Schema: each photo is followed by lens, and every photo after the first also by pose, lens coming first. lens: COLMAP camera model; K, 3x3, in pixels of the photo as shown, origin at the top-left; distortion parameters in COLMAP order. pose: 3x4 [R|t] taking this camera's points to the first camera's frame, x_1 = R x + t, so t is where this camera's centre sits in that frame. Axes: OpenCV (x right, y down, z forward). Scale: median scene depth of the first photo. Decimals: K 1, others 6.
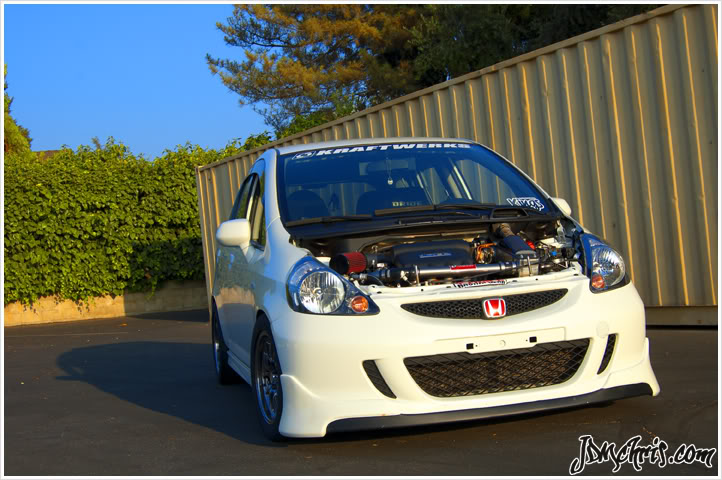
lens RADIAL K [[1062.1, 0, 361.0], [0, 1062.1, 240.0], [0, 0, 1]] dist [-0.009424, -0.050148]
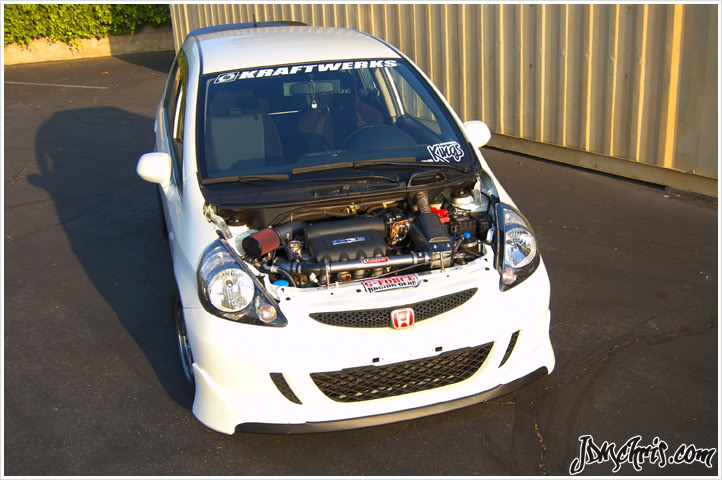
lens RADIAL K [[826.0, 0, 361.0], [0, 826.0, 240.0], [0, 0, 1]] dist [-0.036792, -0.007281]
pose [[0.998300, 0.022095, 0.053939, 0.039662], [-0.039556, 0.936485, 0.348469, -0.254779], [-0.042814, -0.350011, 0.935767, 0.277490]]
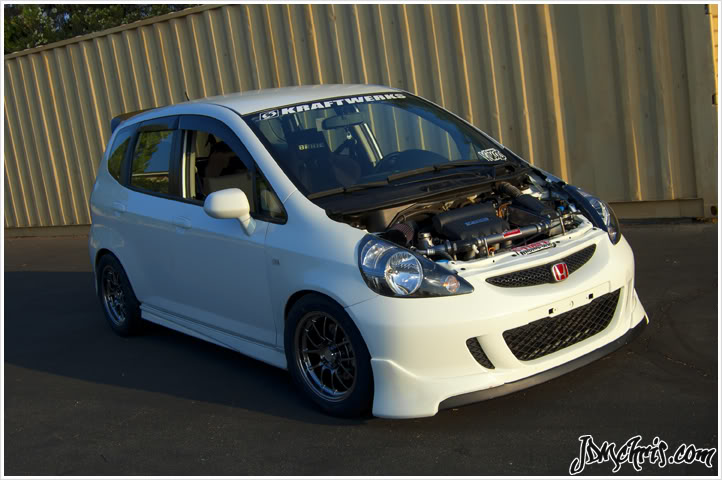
lens RADIAL K [[940.3, 0, 361.0], [0, 940.3, 240.0], [0, 0, 1]] dist [-0.083197, 0.007900]
pose [[0.910387, -0.101560, 0.401100, -0.407637], [0.044163, 0.987721, 0.149858, -0.111697], [-0.411394, -0.118715, 0.903693, 0.206196]]
